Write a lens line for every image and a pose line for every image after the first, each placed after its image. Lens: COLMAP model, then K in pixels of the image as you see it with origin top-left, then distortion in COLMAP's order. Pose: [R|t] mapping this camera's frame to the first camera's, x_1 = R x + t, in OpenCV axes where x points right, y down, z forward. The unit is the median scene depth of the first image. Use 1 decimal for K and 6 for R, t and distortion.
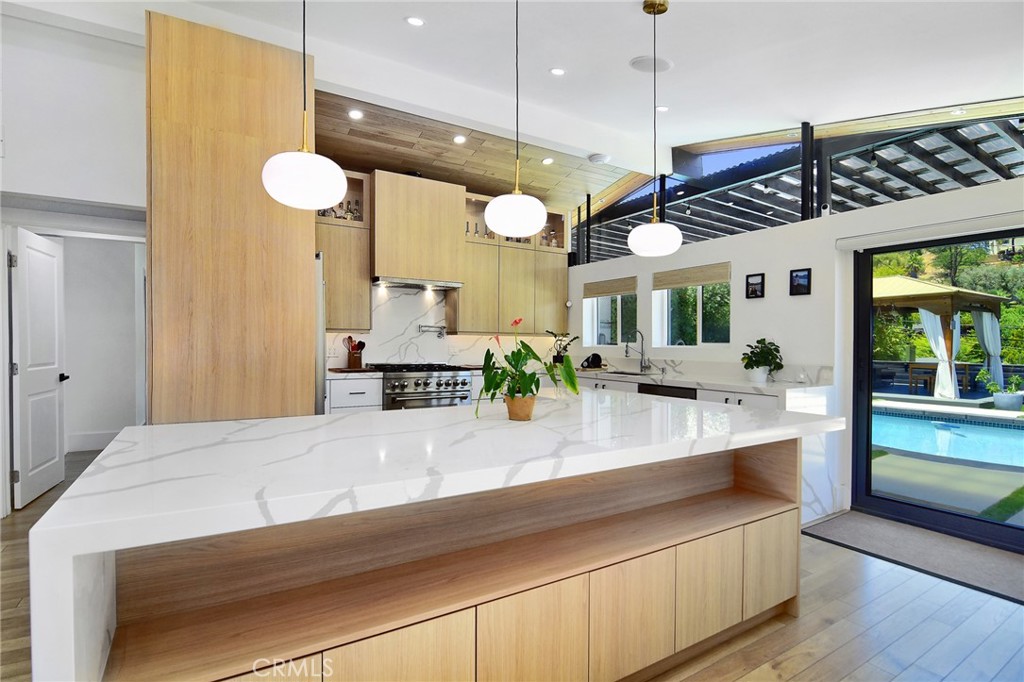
lens RADIAL K [[498.5, 0, 515.0], [0, 498.5, 341.6], [0, 0, 1]] dist [-0.000001, -0.000333]
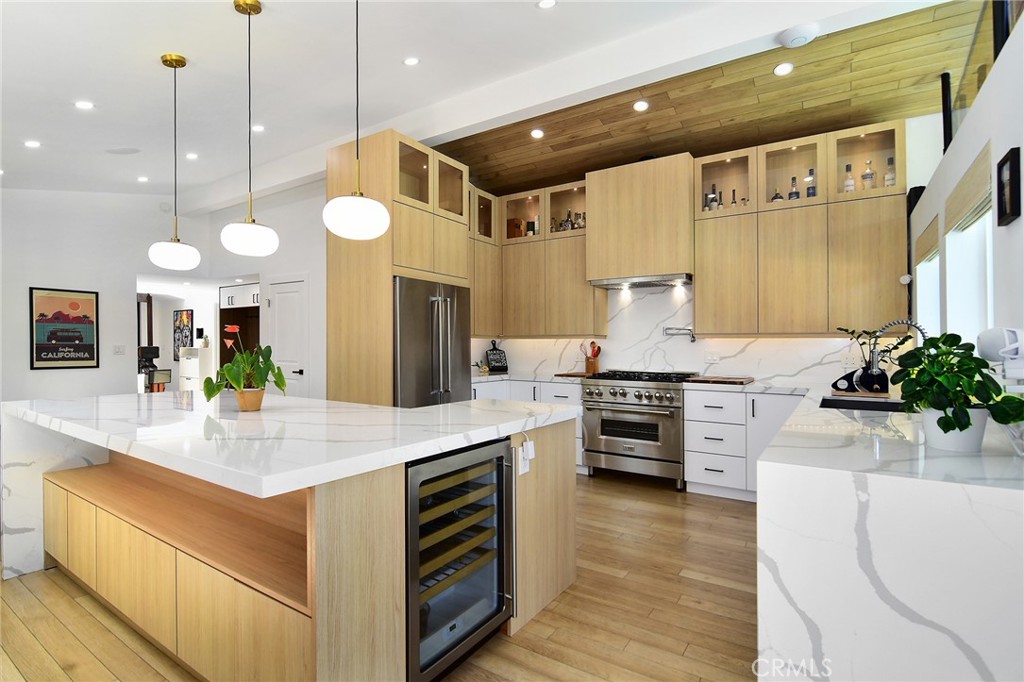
lens RADIAL K [[486.4, 0, 473.1], [0, 486.4, 342.9], [0, 0, 1]] dist [0.000772, -0.013330]
pose [[0.414722, -0.011341, -0.909877, 0.483972], [0.000669, 0.999926, -0.012158, 0.003825], [0.909948, 0.004433, 0.414699, 0.381255]]
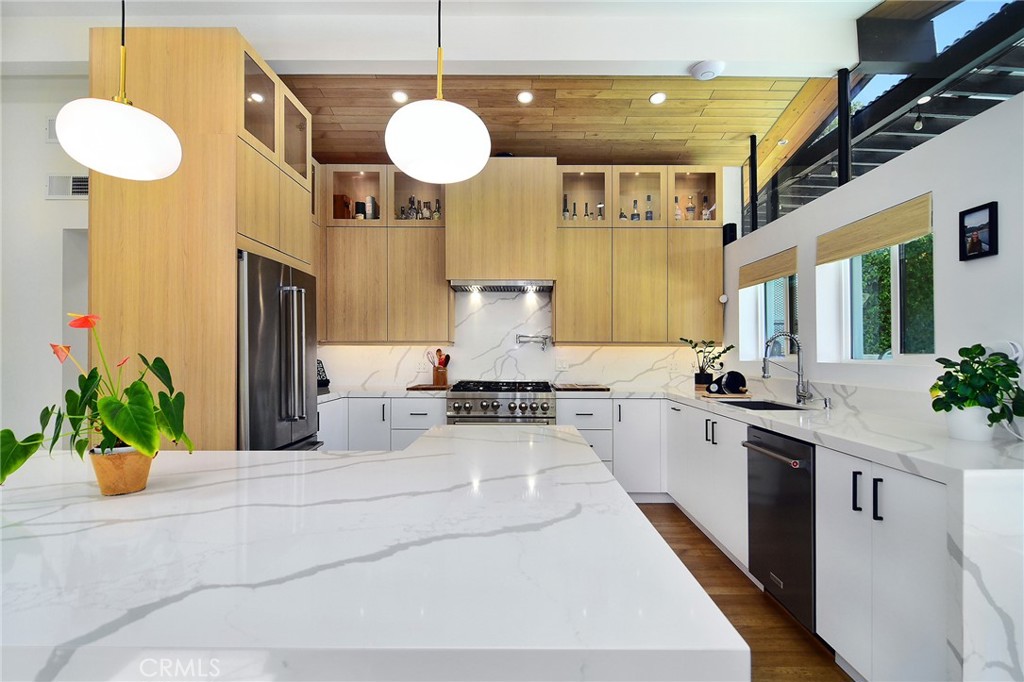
lens RADIAL K [[521.2, 0, 511.5], [0, 521.2, 346.0], [0, 0, 1]] dist [-0.003506, -0.001428]
pose [[0.858136, -0.014074, -0.513229, 0.270288], [0.005898, 0.999828, -0.017555, 0.000683], [0.513388, 0.012037, 0.858072, 0.273111]]
